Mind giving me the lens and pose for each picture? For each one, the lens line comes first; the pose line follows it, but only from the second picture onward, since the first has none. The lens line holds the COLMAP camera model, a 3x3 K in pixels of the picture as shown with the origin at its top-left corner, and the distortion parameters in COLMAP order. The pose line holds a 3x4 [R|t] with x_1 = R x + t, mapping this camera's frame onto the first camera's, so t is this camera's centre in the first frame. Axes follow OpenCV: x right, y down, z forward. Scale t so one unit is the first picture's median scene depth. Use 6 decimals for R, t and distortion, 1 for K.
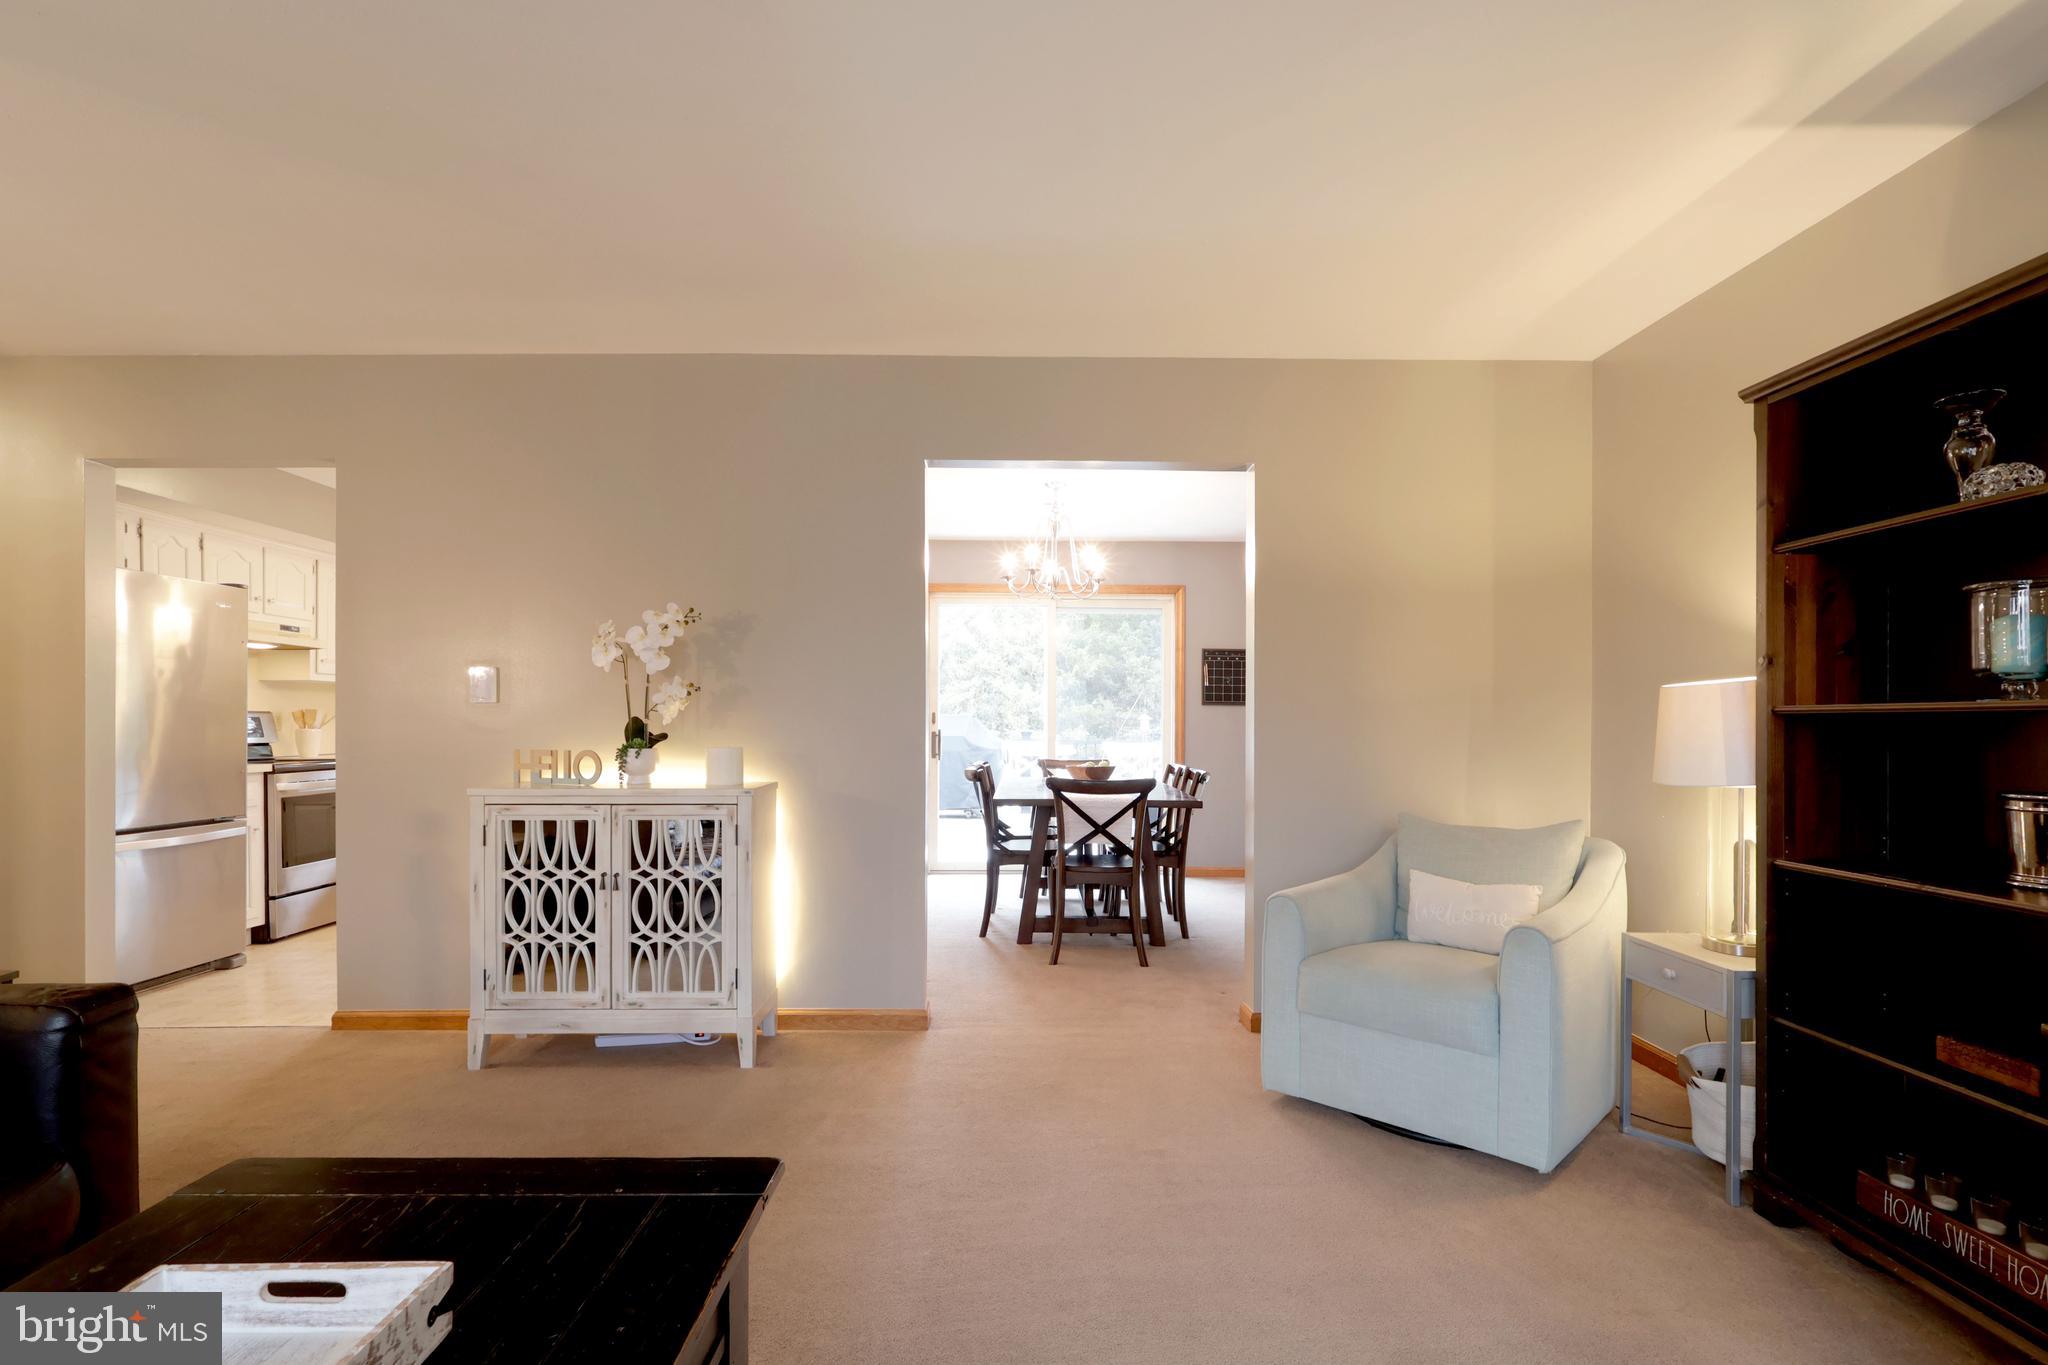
lens RADIAL K [[967.6, 0, 1012.7], [0, 967.6, 713.6], [0, 0, 1]] dist [0.002288, 0.000644]
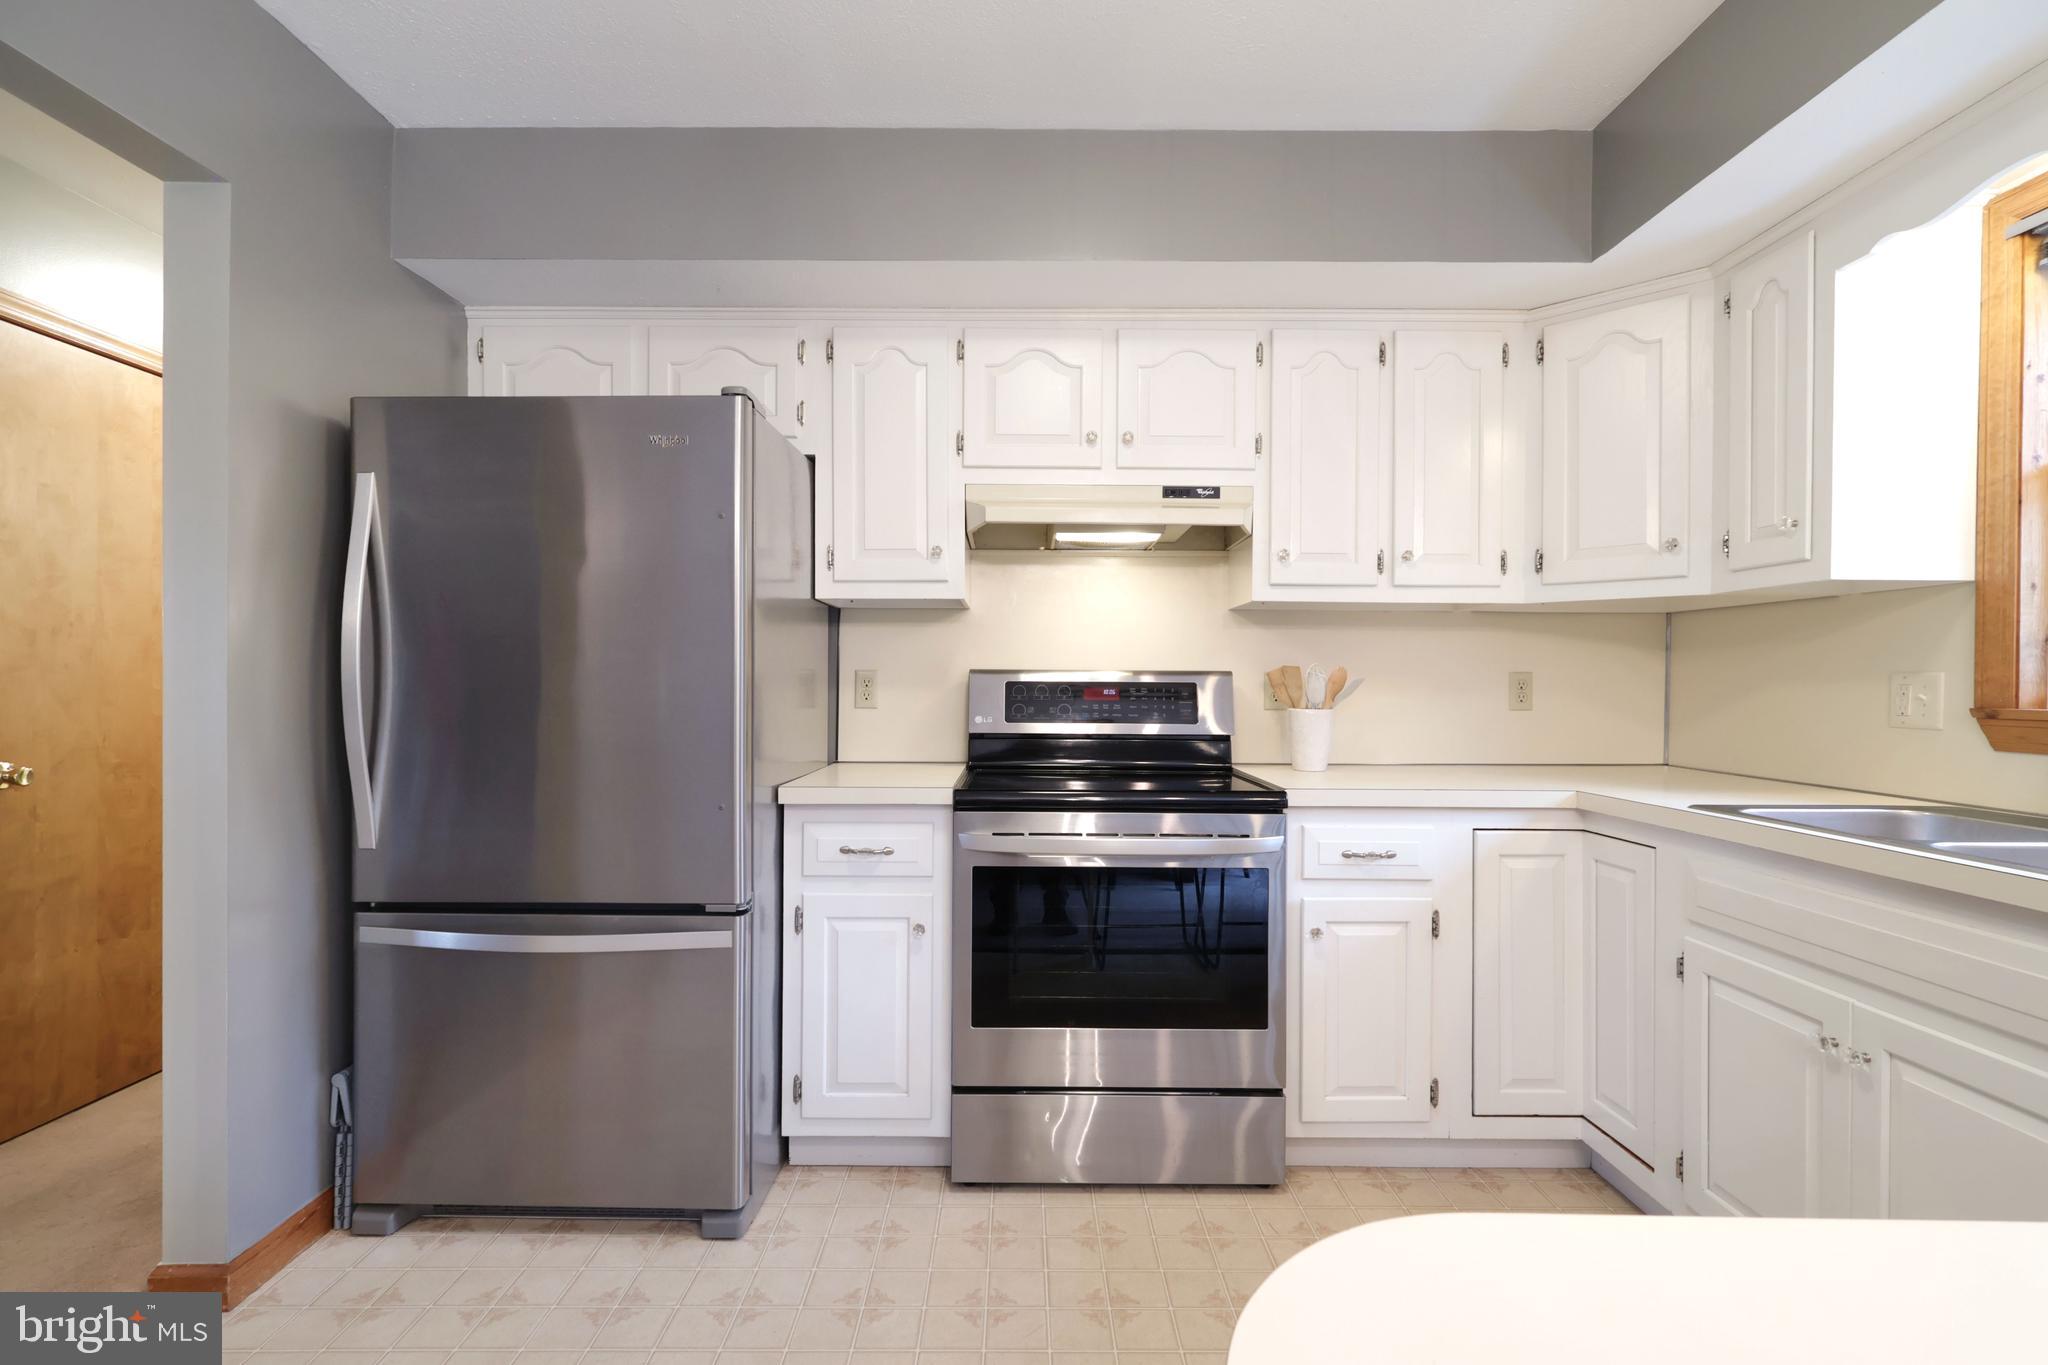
lens RADIAL K [[957.5, 0, 1018.1], [0, 957.5, 679.6], [0, 0, 1]] dist [0.002956, 0.000805]
pose [[-0.002816, 0.001768, -0.999994, -0.423302], [-0.001629, 0.999997, 0.001772, 0.001819], [0.999995, 0.001634, -0.002813, 1.355562]]
